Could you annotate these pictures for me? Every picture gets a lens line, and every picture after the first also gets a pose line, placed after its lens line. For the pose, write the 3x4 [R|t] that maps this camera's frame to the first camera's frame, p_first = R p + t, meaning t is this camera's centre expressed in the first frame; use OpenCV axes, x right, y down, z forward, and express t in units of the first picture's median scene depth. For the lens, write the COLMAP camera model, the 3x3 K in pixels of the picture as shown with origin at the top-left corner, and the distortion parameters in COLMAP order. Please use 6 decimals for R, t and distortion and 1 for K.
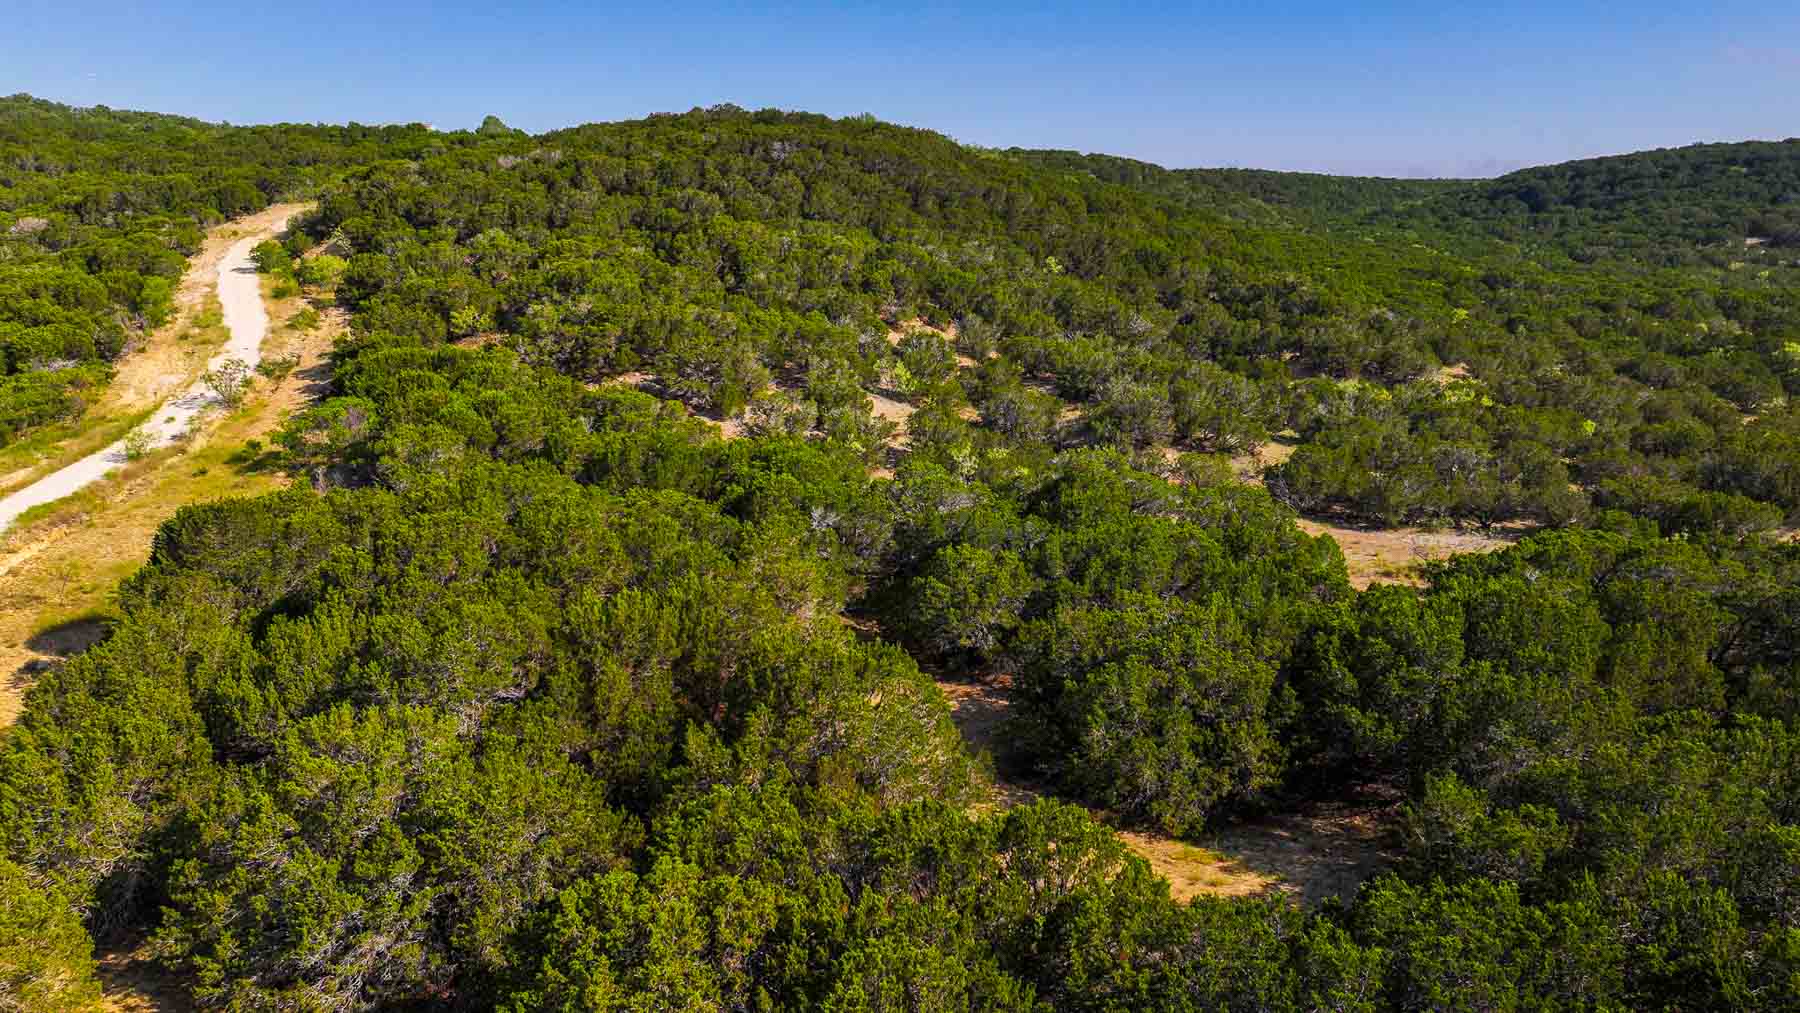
lens RADIAL K [[1246.3, 0, 900.0], [0, 1246.3, 506.5], [0, 0, 1]] dist [0.000813, 0.009100]
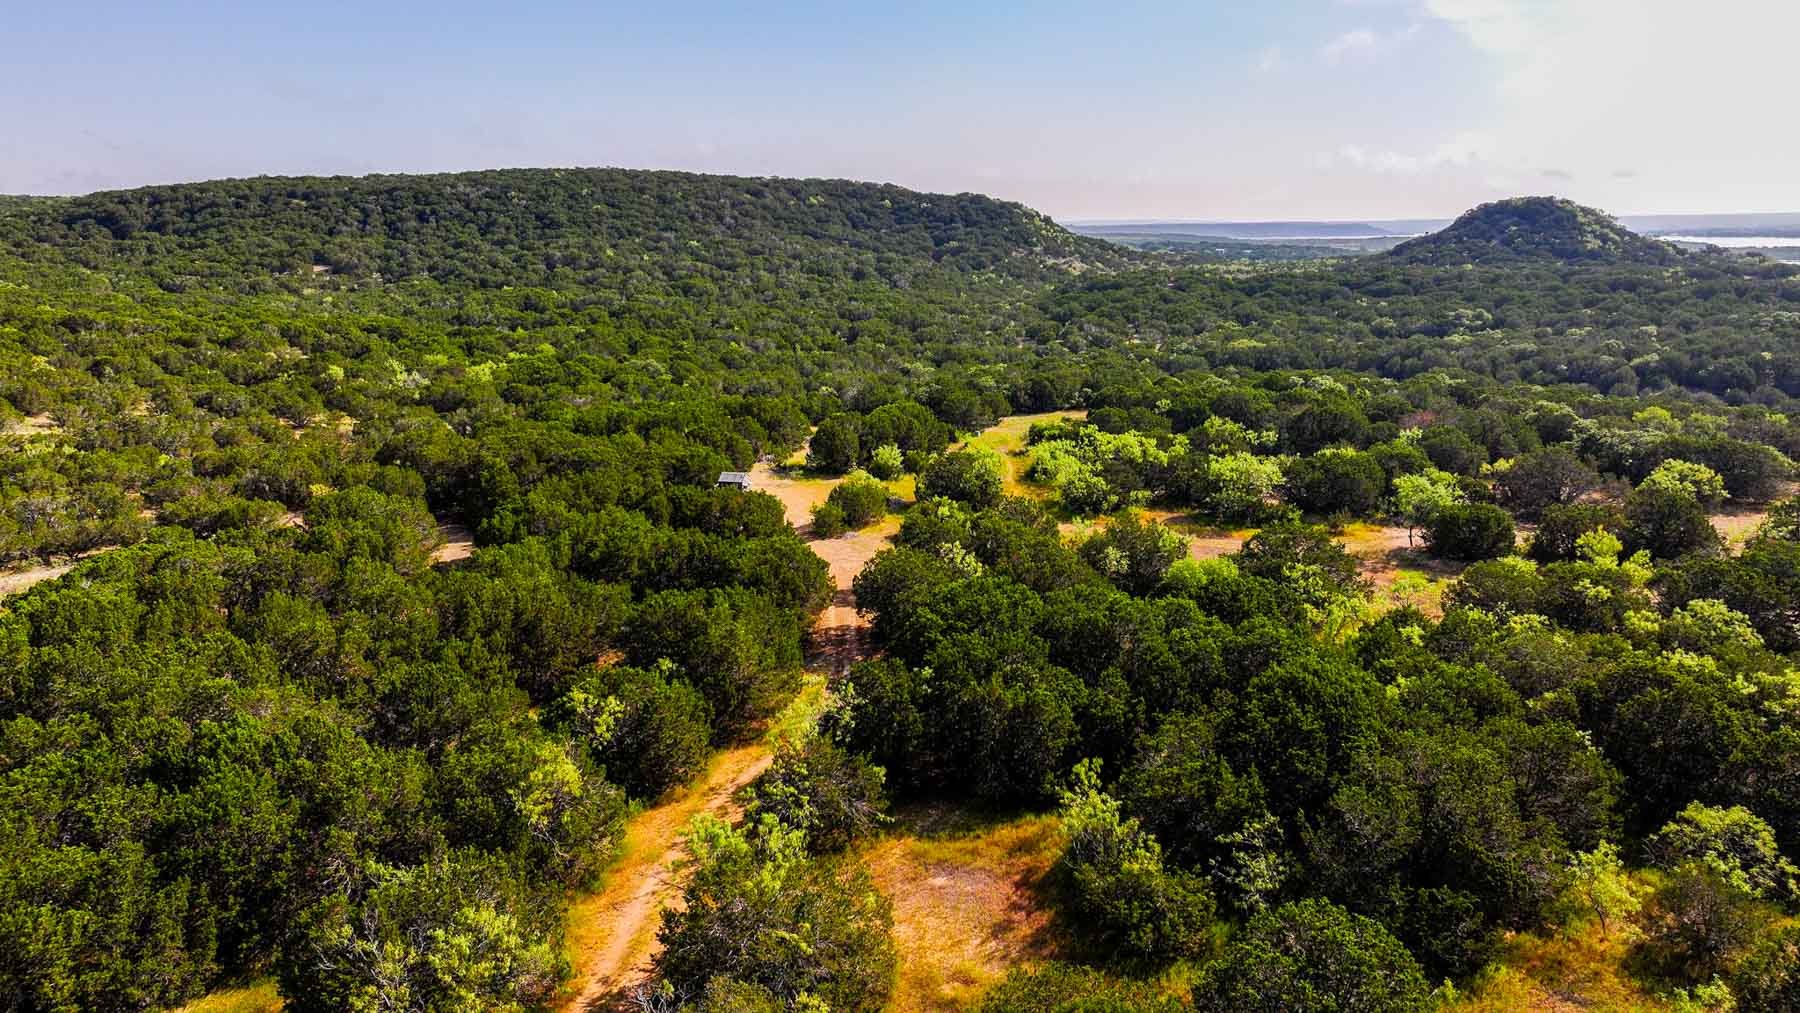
lens RADIAL K [[1283.2, 0, 900.0], [0, 1283.2, 506.5], [0, 0, 1]] dist [-0.008228, 0.047277]
pose [[0.554840, -0.174583, 0.813433, -0.041386], [0.184712, 0.979182, 0.084165, 0.004143], [-0.811193, 0.103553, 0.575537, -0.160746]]
